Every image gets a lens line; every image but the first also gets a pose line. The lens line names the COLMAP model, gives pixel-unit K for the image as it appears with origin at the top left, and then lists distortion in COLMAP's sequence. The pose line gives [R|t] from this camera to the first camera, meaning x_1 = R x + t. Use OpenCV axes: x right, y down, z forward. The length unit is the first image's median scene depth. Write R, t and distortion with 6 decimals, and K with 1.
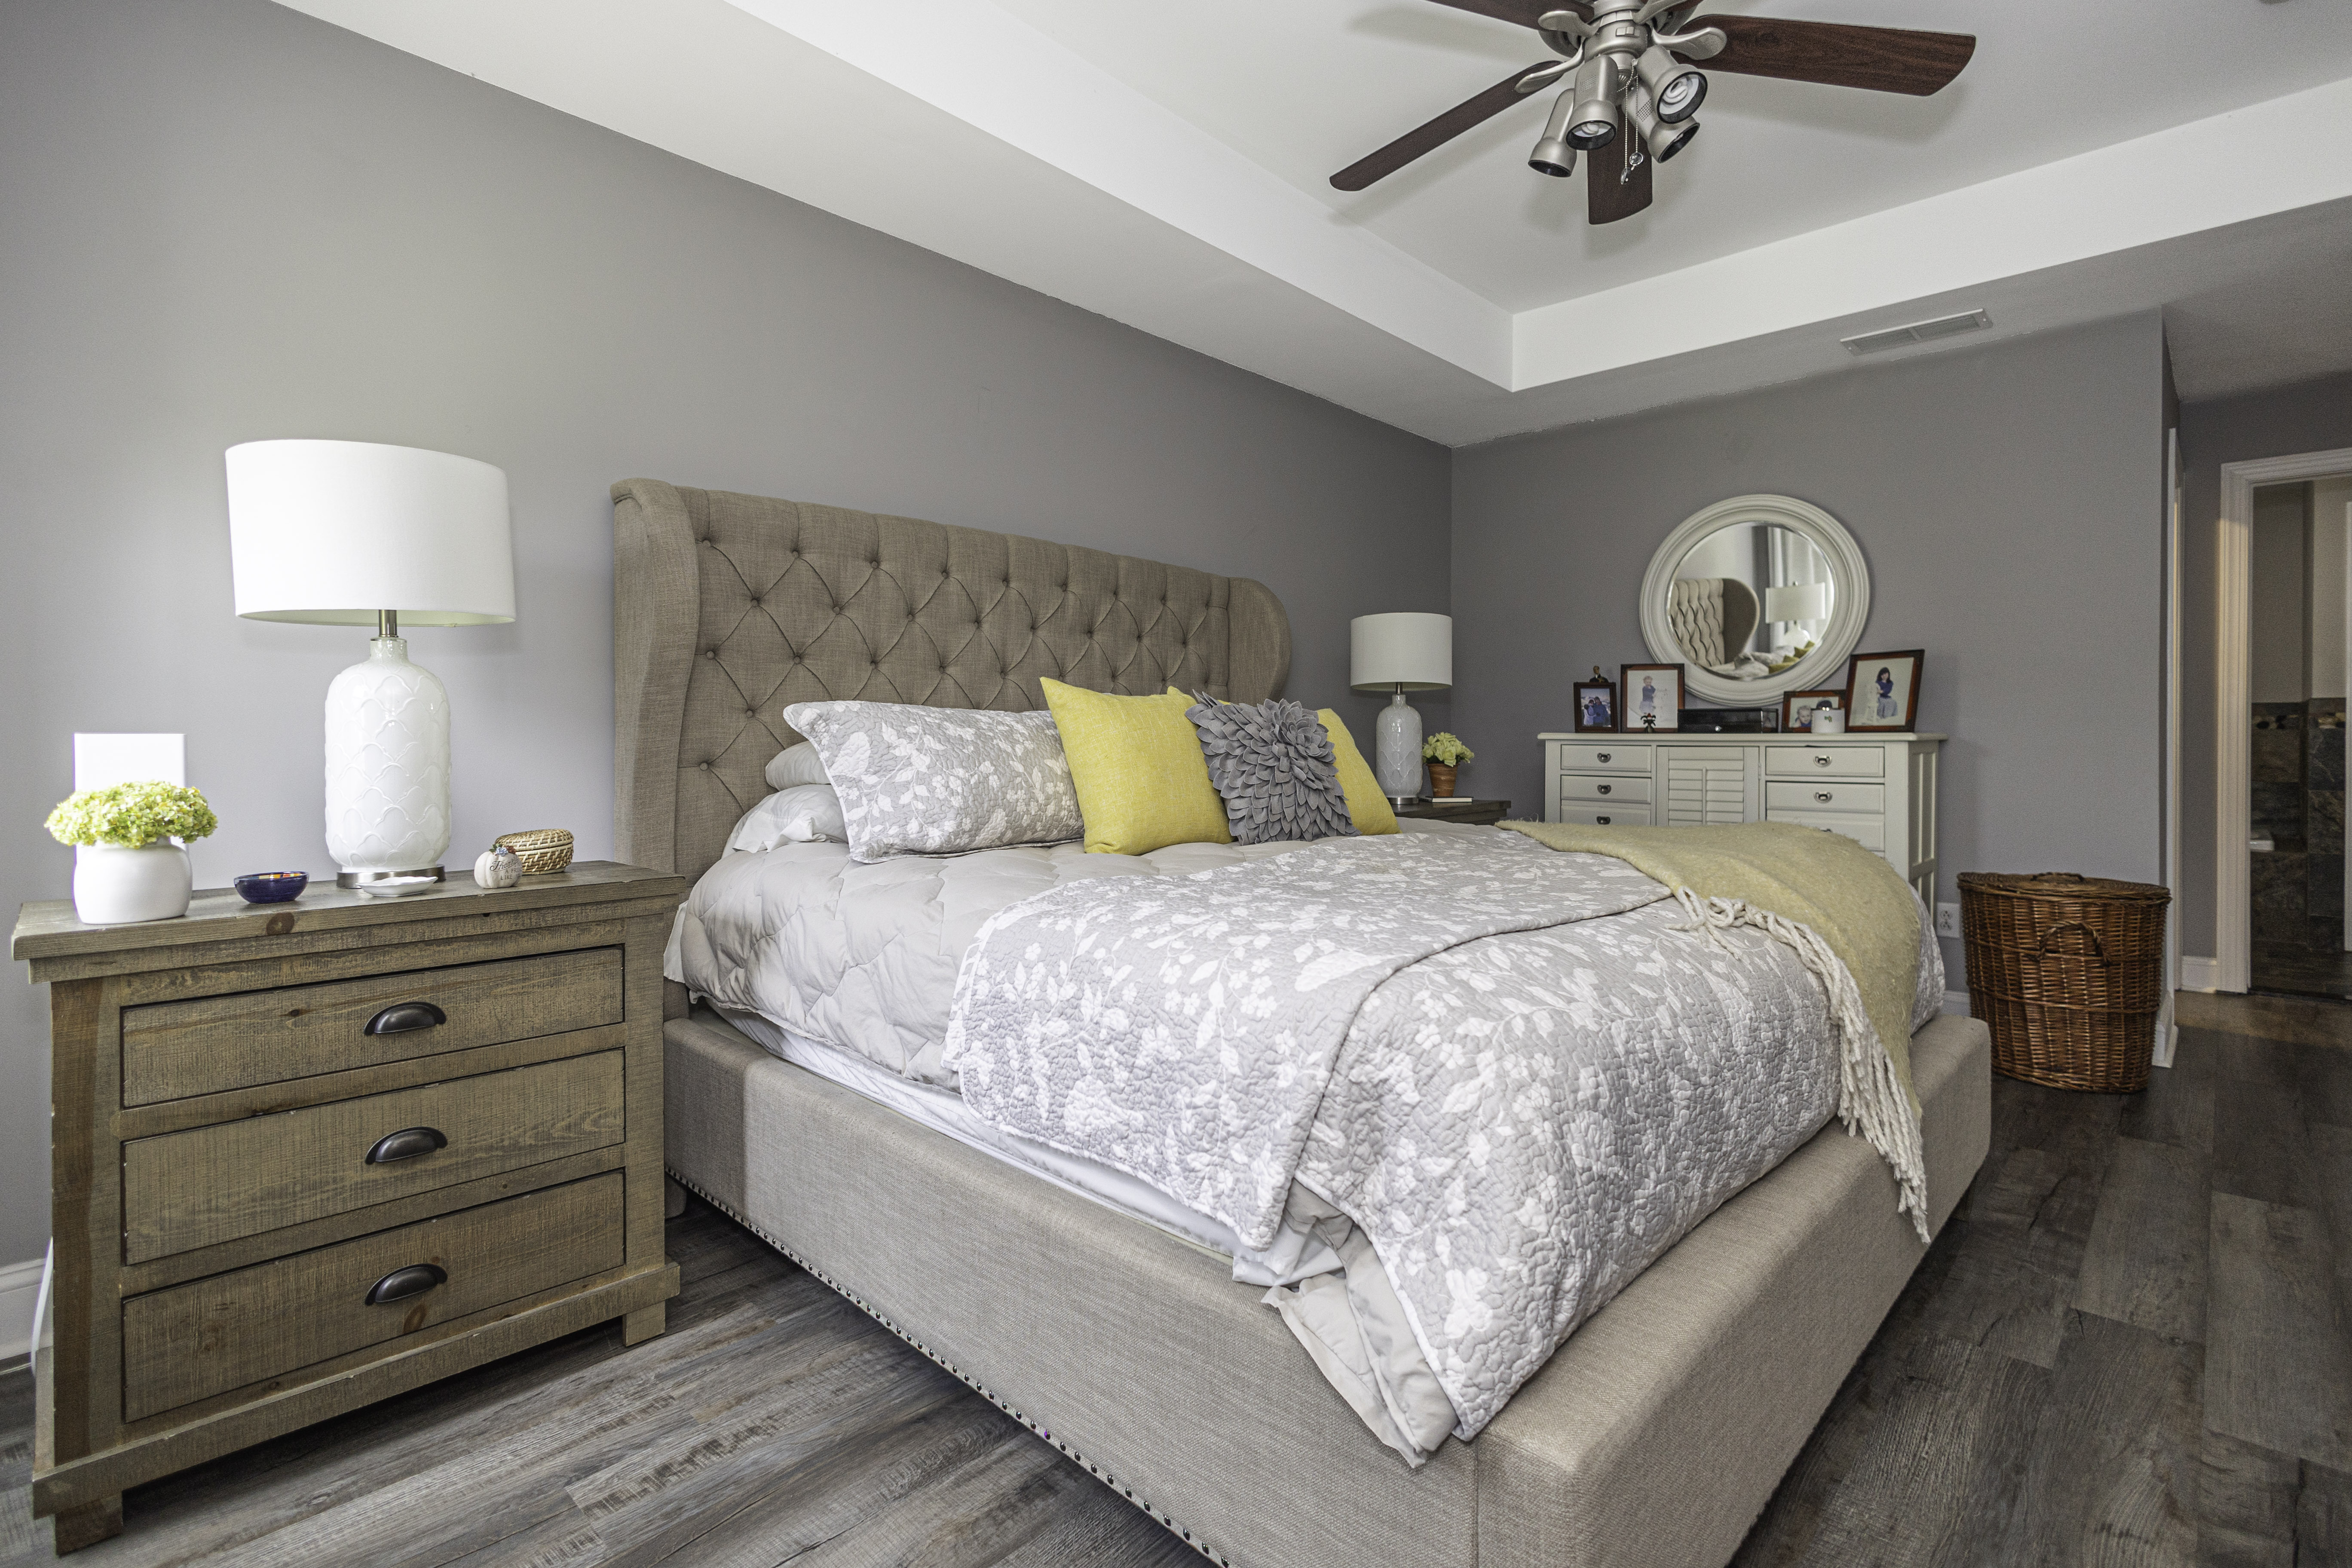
lens RADIAL K [[1090.4, 0, 1182.8], [0, 1090.4, 749.5], [0, 0, 1]] dist [-0.000472, -0.000056]
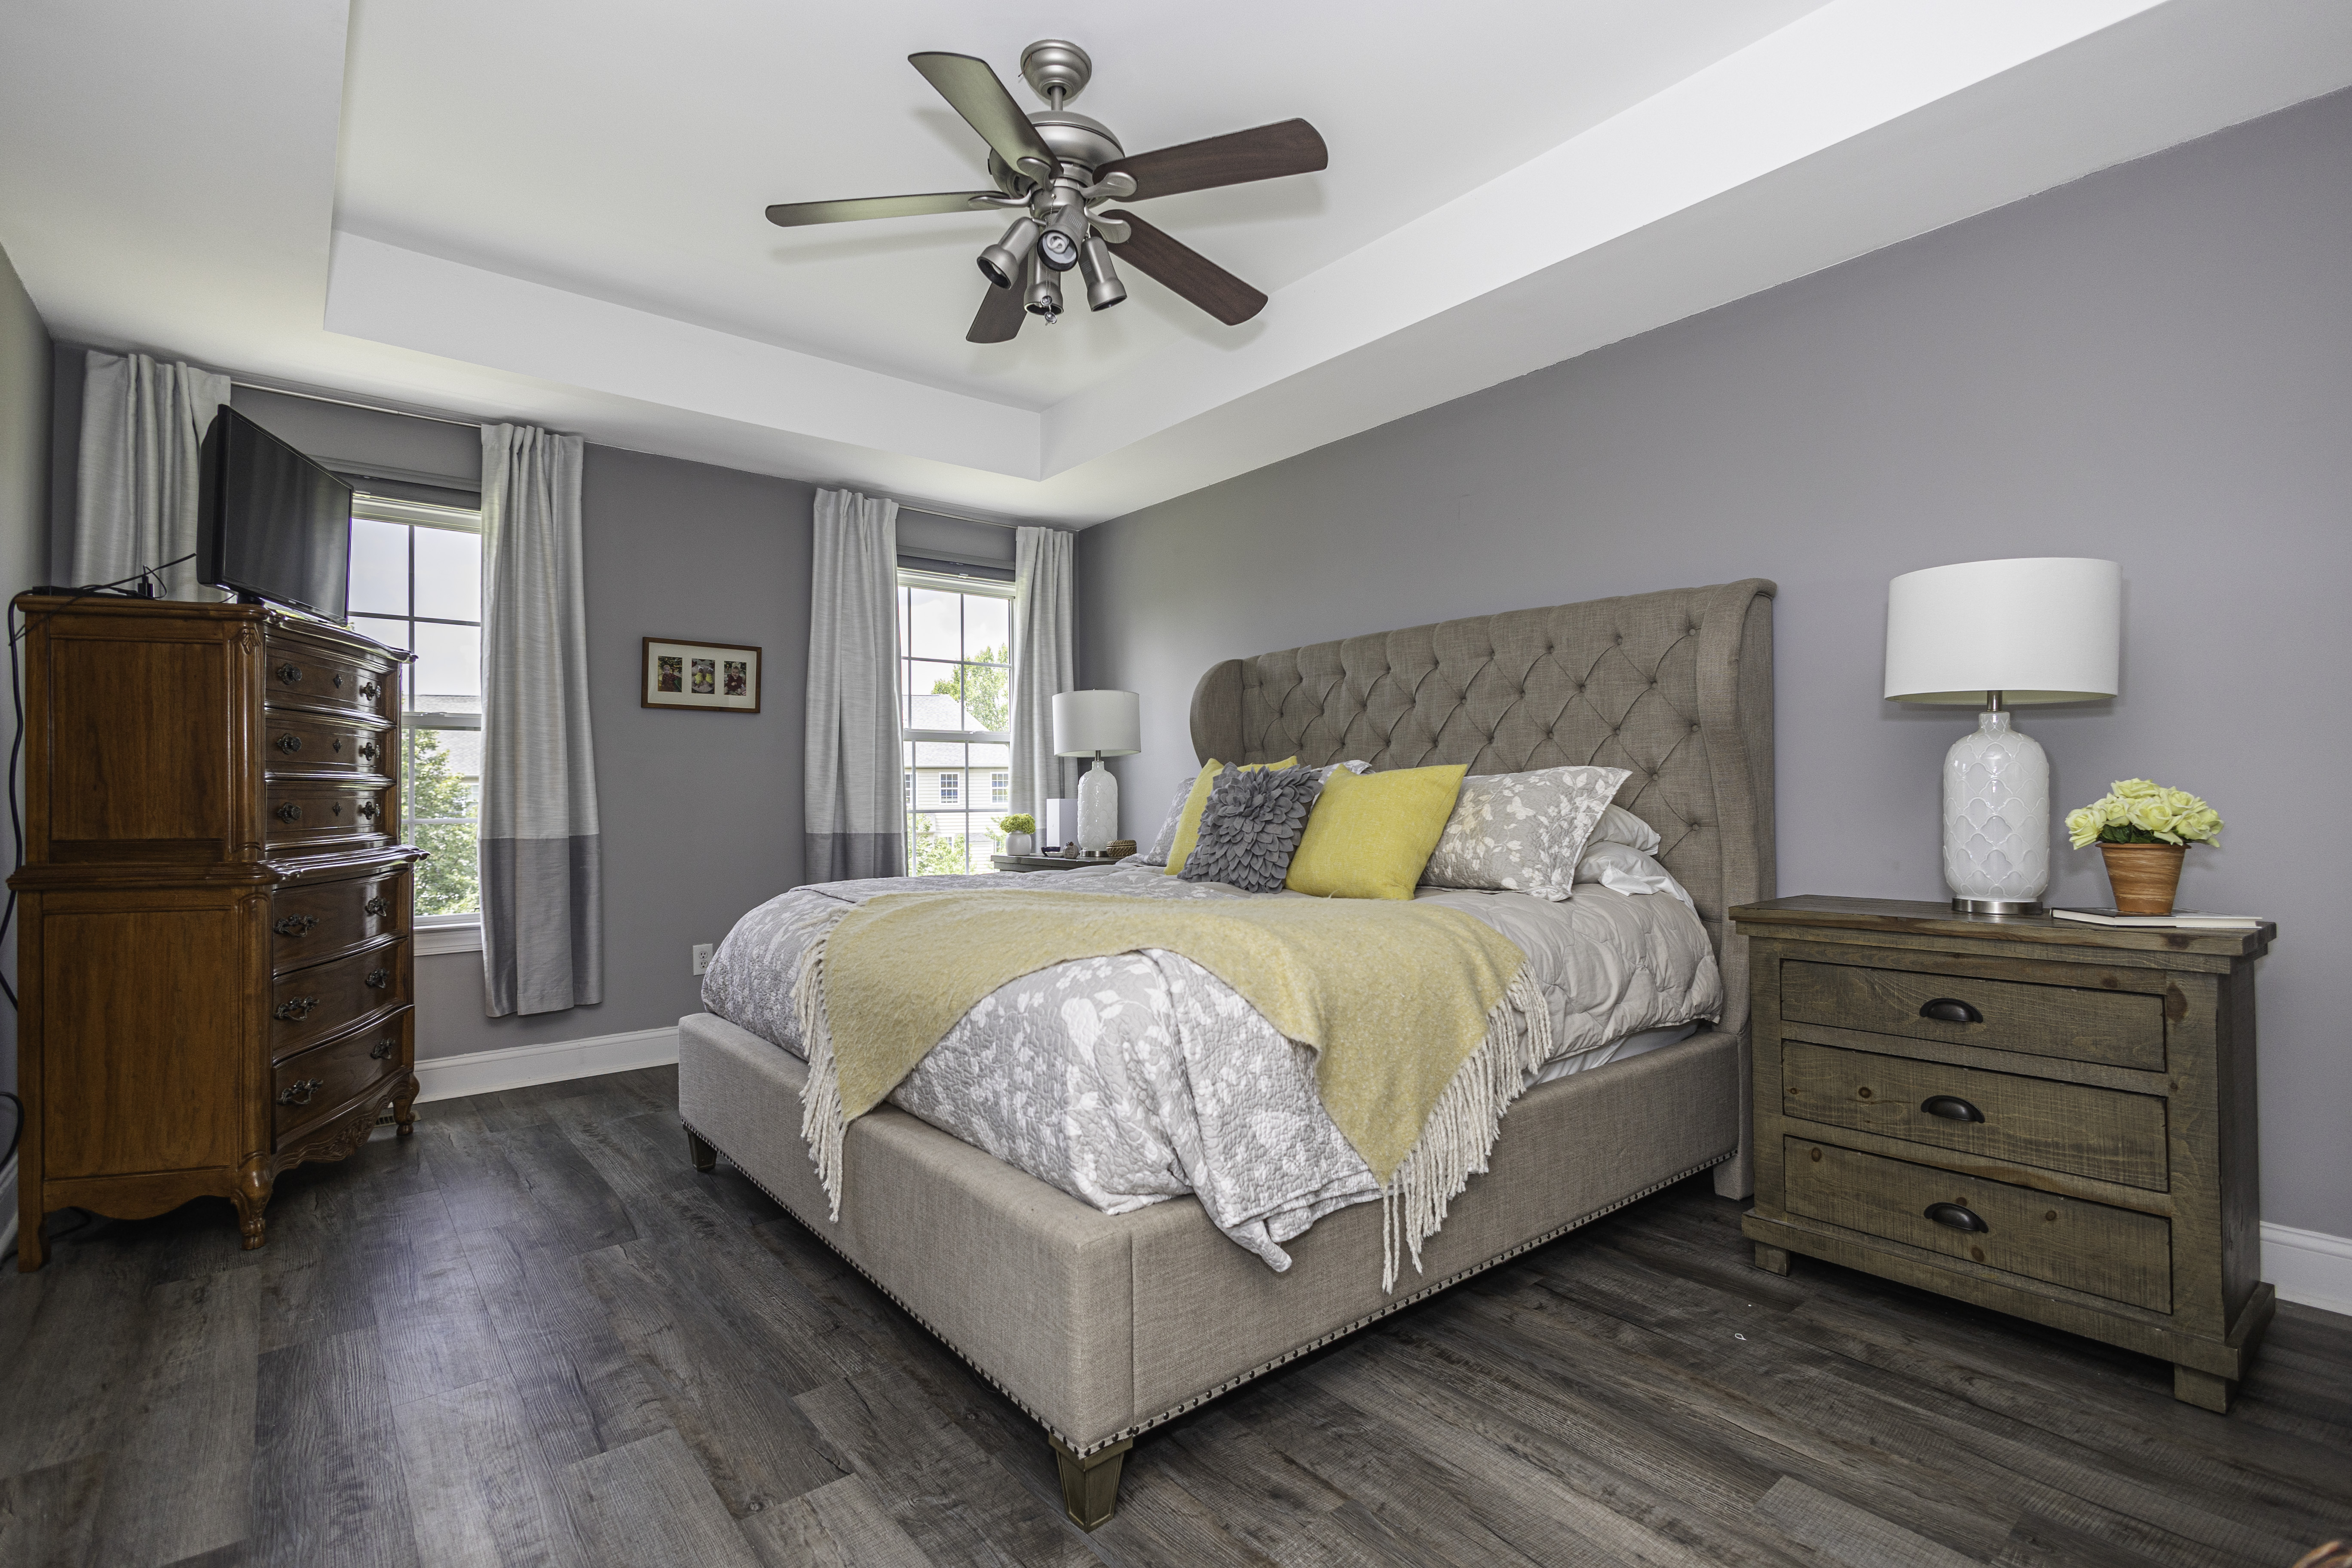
lens RADIAL K [[1102.1, 0, 1169.0], [0, 1102.1, 788.1], [0, 0, 1]] dist [0.007457, 0.000300]
pose [[-0.127942, -0.010345, -0.991728, 1.091741], [-0.001883, 0.999946, -0.010188, -0.008276], [0.991780, 0.000564, -0.127955, 0.899086]]
